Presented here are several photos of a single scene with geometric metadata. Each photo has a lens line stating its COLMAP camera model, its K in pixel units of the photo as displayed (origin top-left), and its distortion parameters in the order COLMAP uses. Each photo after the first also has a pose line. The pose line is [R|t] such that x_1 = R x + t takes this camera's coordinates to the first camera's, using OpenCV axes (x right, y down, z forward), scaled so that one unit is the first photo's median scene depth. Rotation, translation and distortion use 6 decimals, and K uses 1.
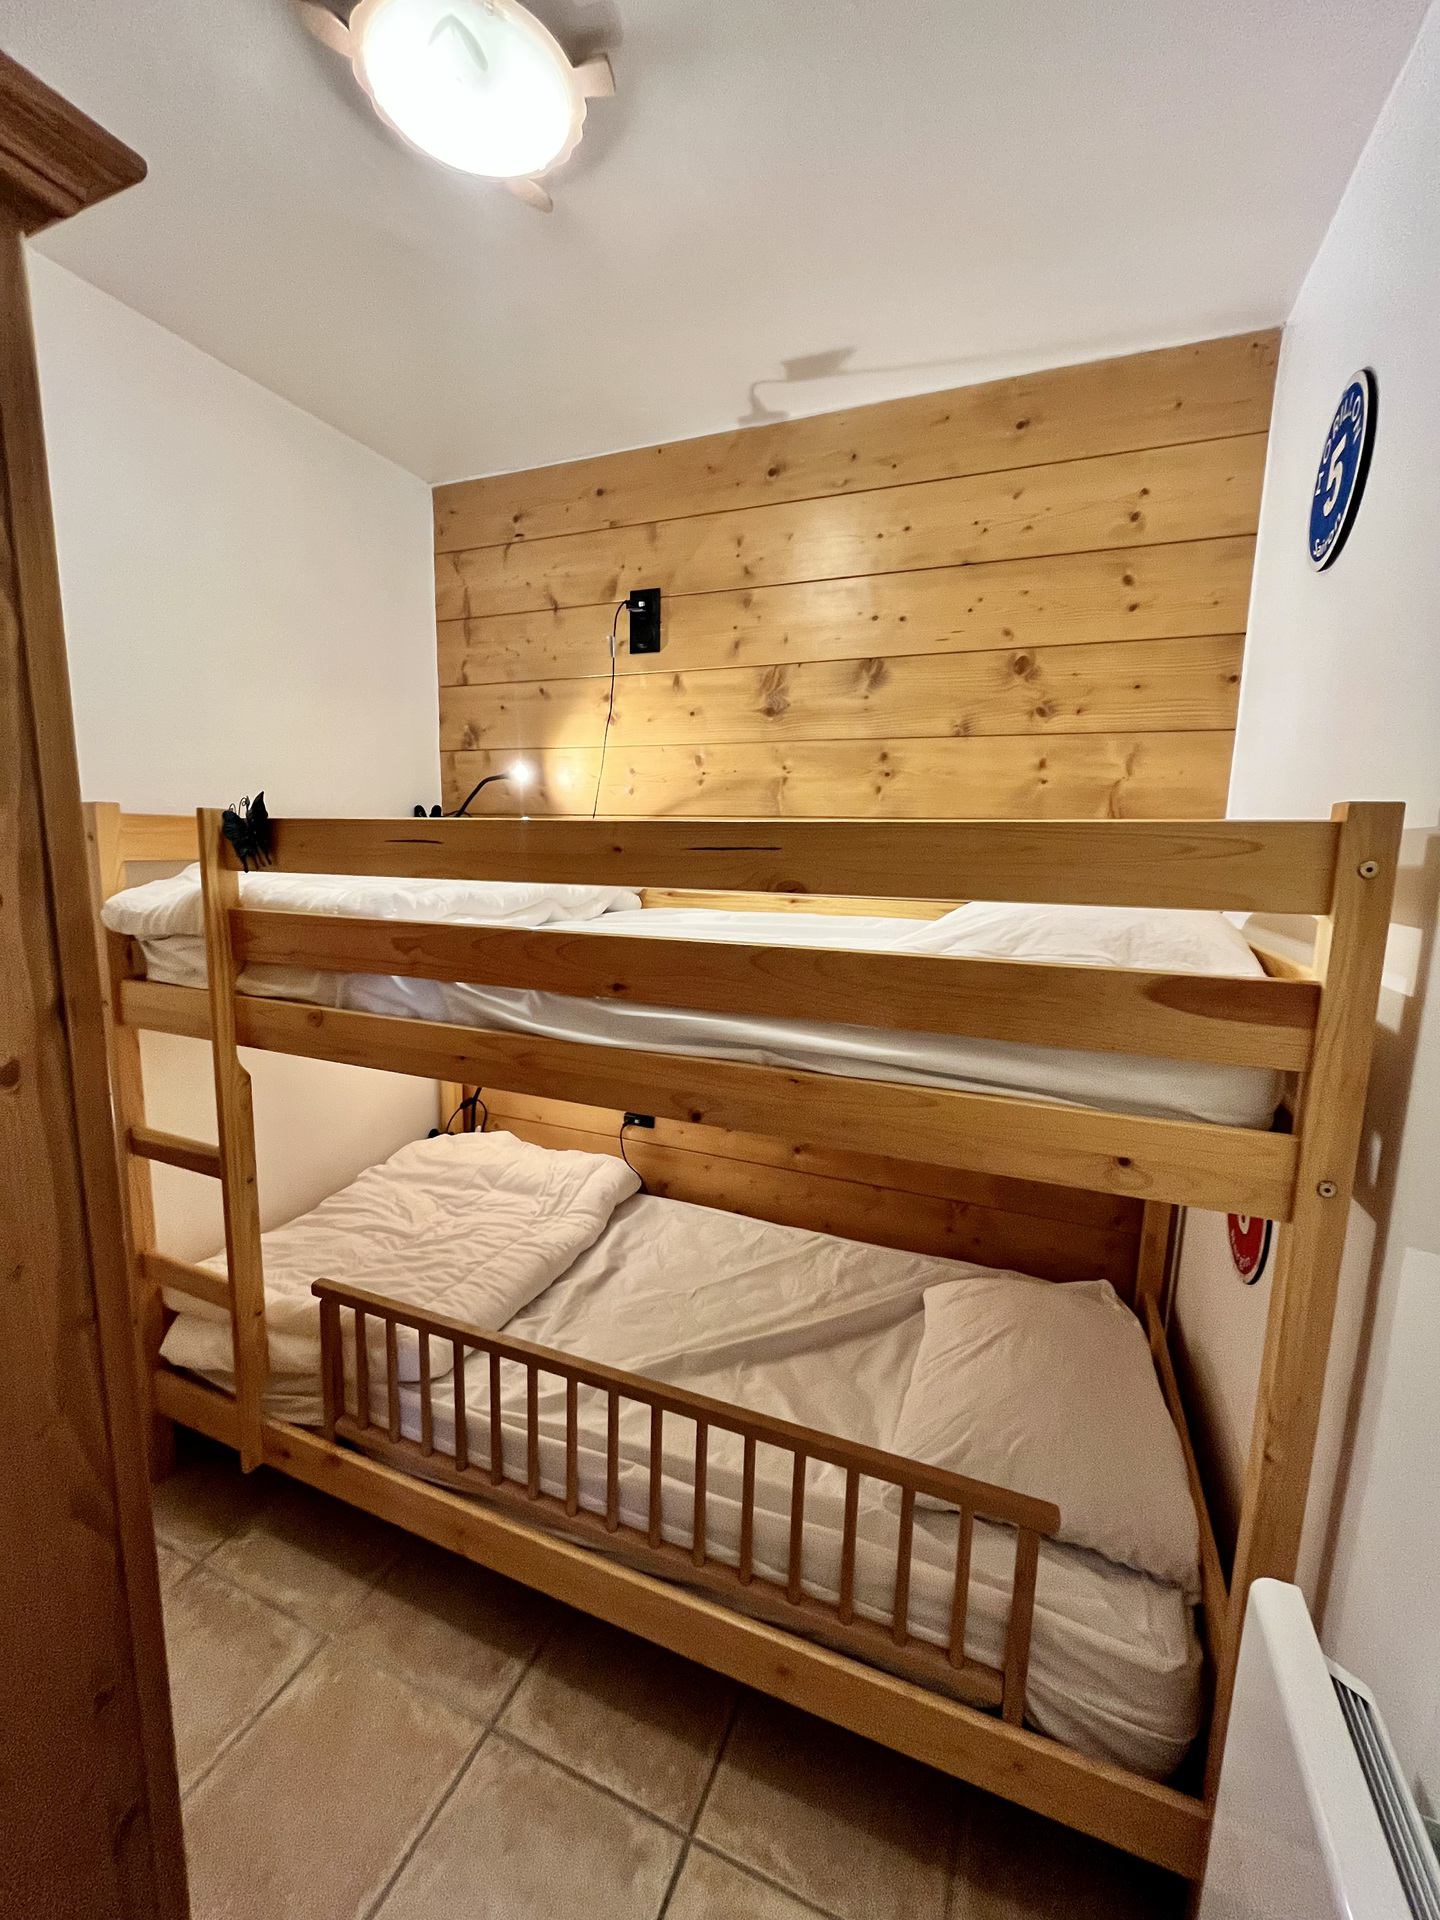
lens RADIAL K [[769.0, 0, 722.7], [0, 769.0, 956.8], [0, 0, 1]] dist [-0.001753, -0.000036]
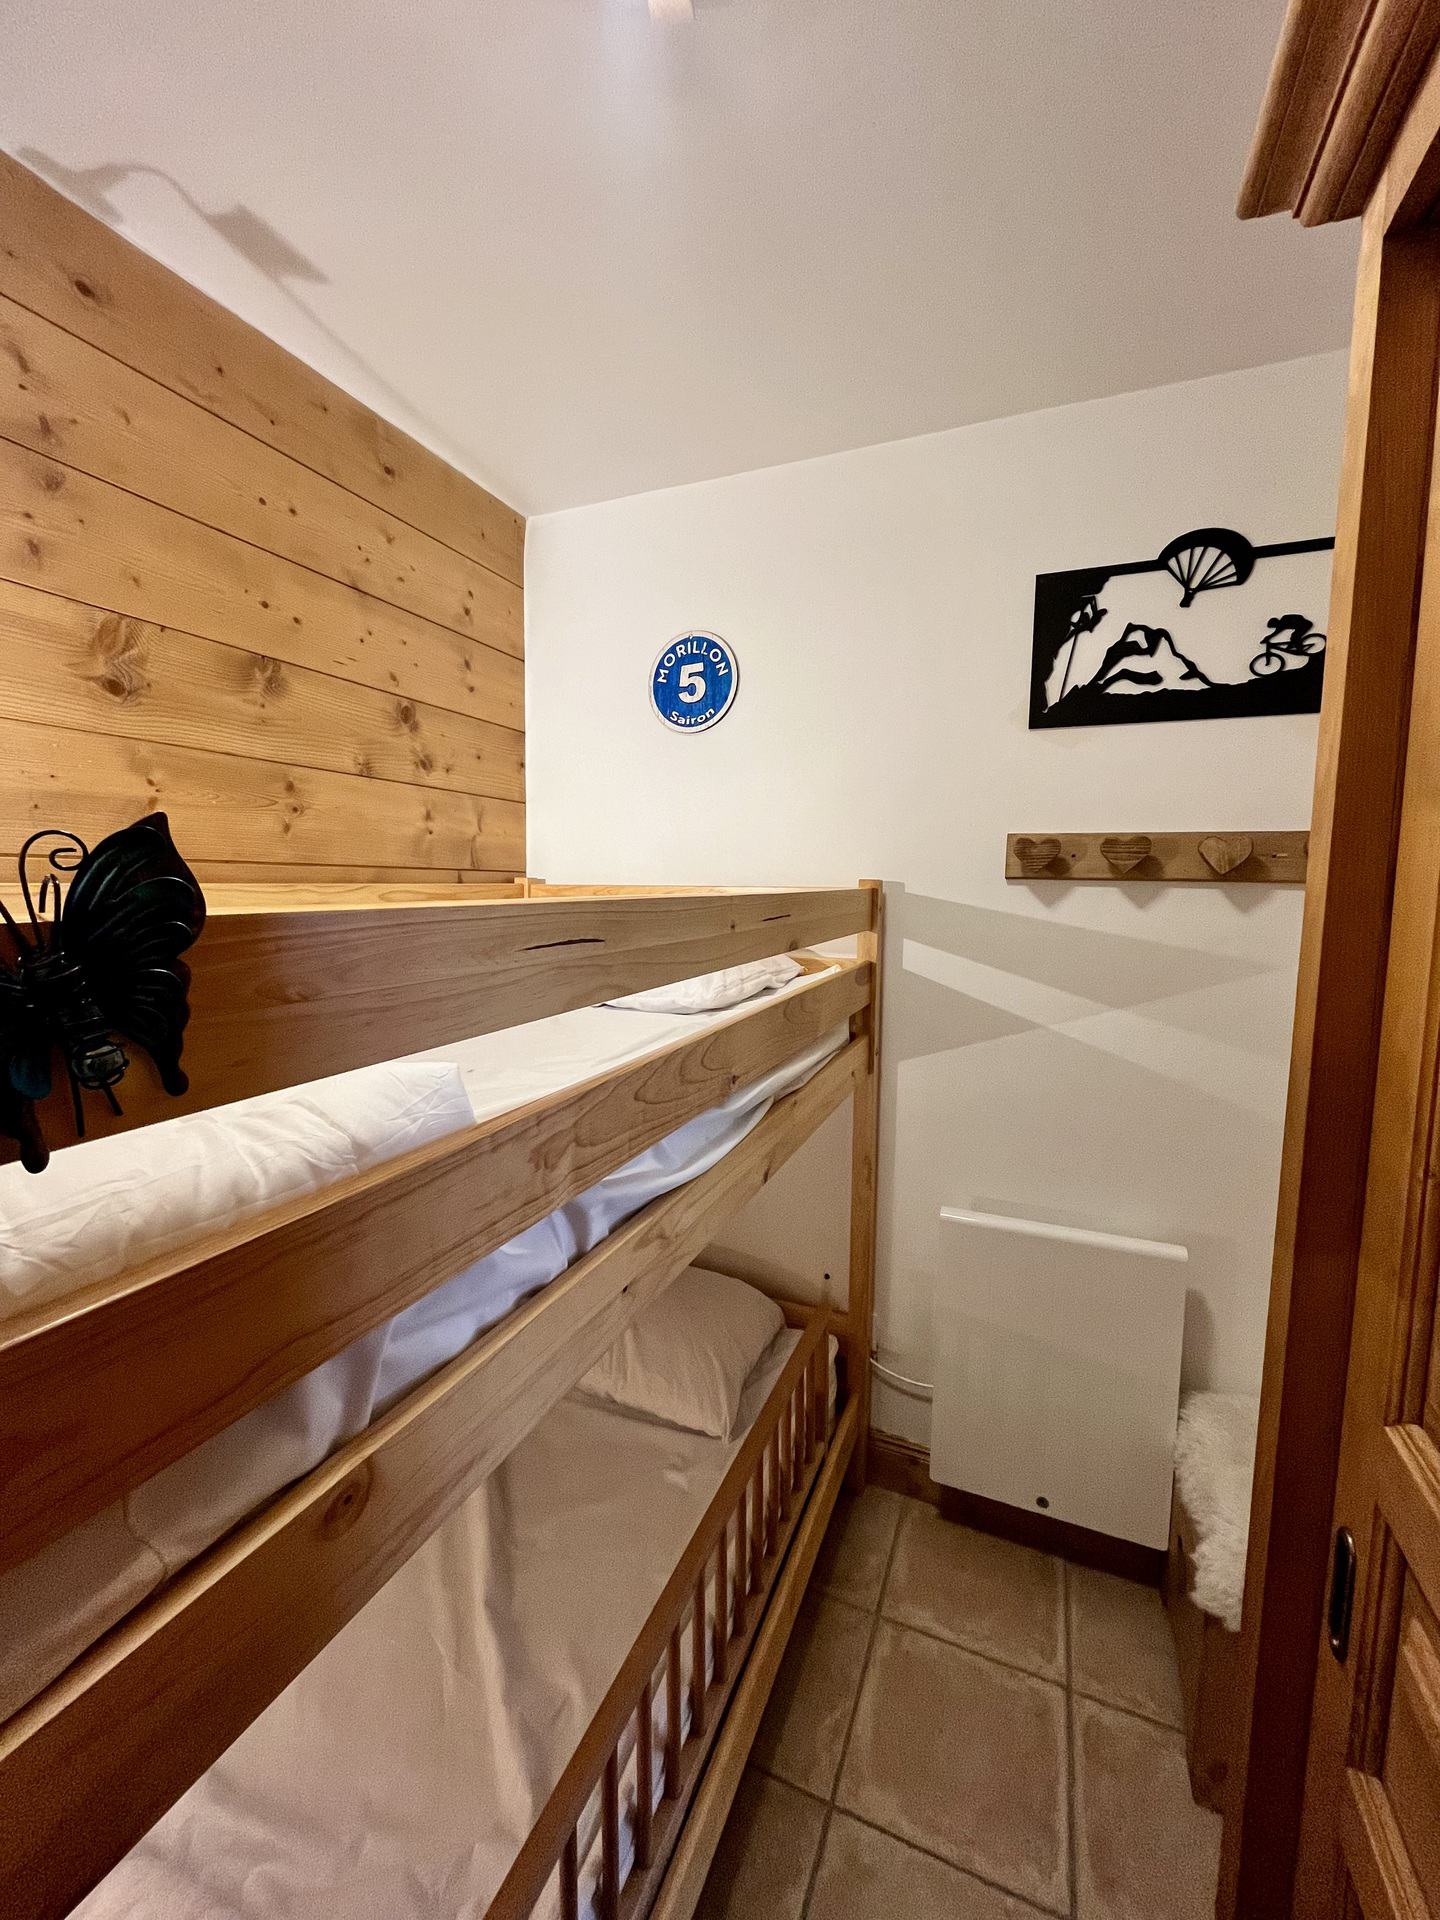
lens RADIAL K [[769.0, 0, 719.6], [0, 769.0, 960.0], [0, 0, 1]] dist [-0.001753, -0.000036]
pose [[0.025330, -0.119740, 0.992482, -0.627022], [0.137140, 0.983830, 0.115196, -0.124819], [-0.990228, 0.133191, 0.041342, 0.597158]]
